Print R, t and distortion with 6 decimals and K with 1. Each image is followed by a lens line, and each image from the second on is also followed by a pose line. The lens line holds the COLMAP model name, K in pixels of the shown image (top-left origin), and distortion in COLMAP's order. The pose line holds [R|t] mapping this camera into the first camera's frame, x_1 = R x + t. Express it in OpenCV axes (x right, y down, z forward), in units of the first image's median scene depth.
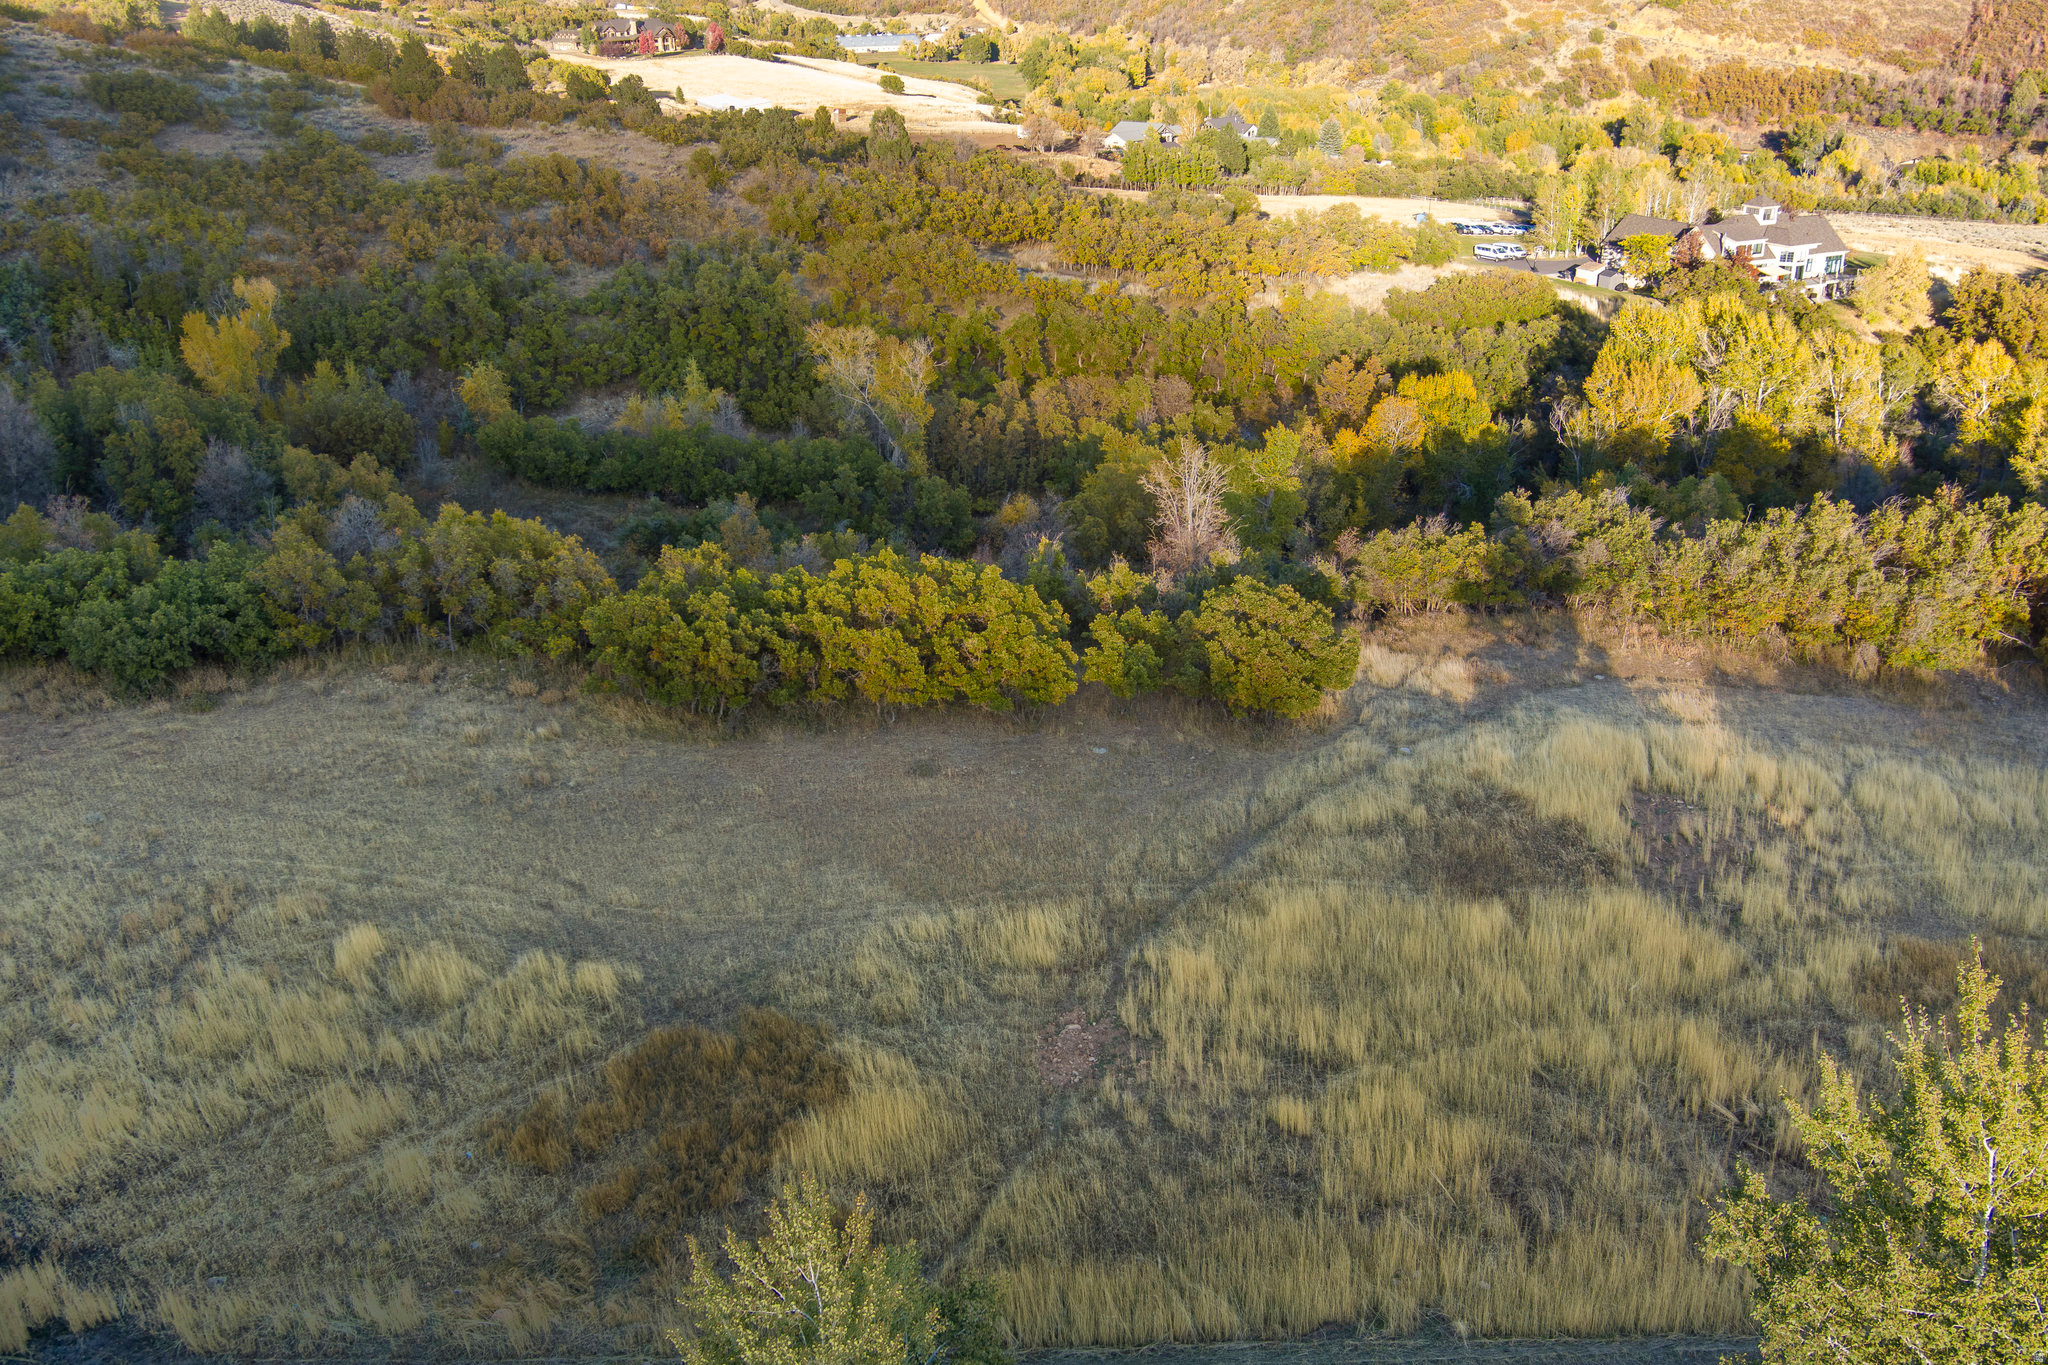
lens RADIAL K [[1663.5, 0, 1022.2], [0, 1663.5, 717.0], [0, 0, 1]] dist [-0.102944, 0.067371]
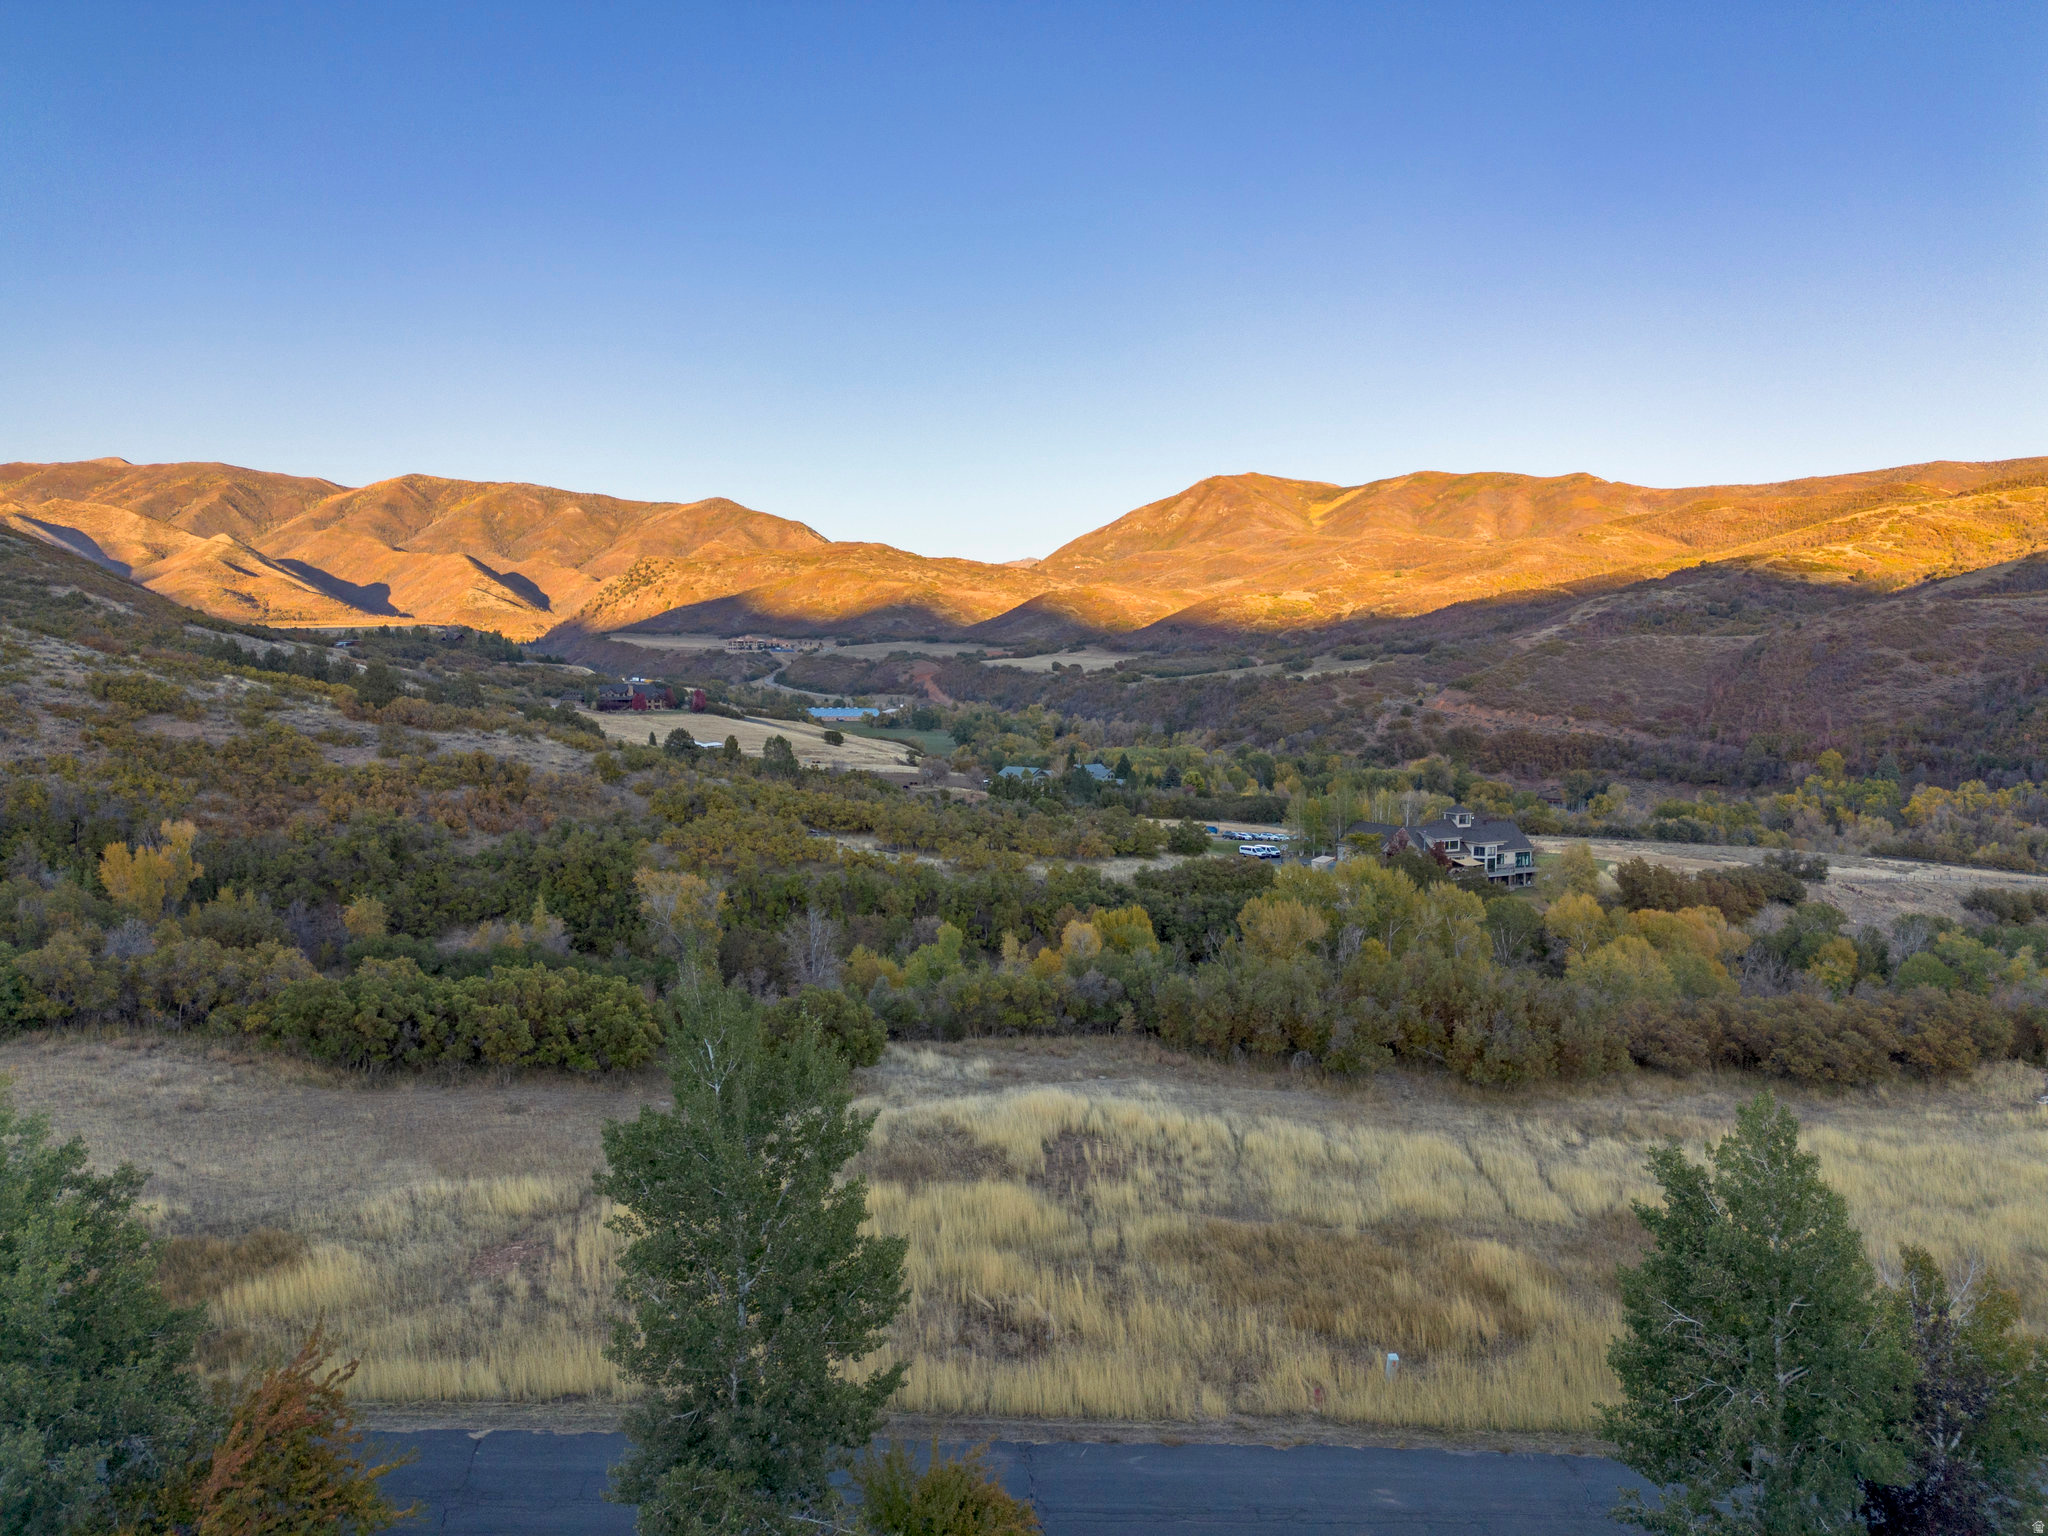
lens RADIAL K [[1443.5, 0, 1031.2], [0, 1443.5, 782.9], [0, 0, 1]] dist [0.088664, -0.093545]
pose [[0.999251, 0.020427, 0.032870, 0.111781], [-0.007906, 0.939185, -0.343320, 0.066729], [-0.037883, 0.342803, 0.938643, -0.069427]]
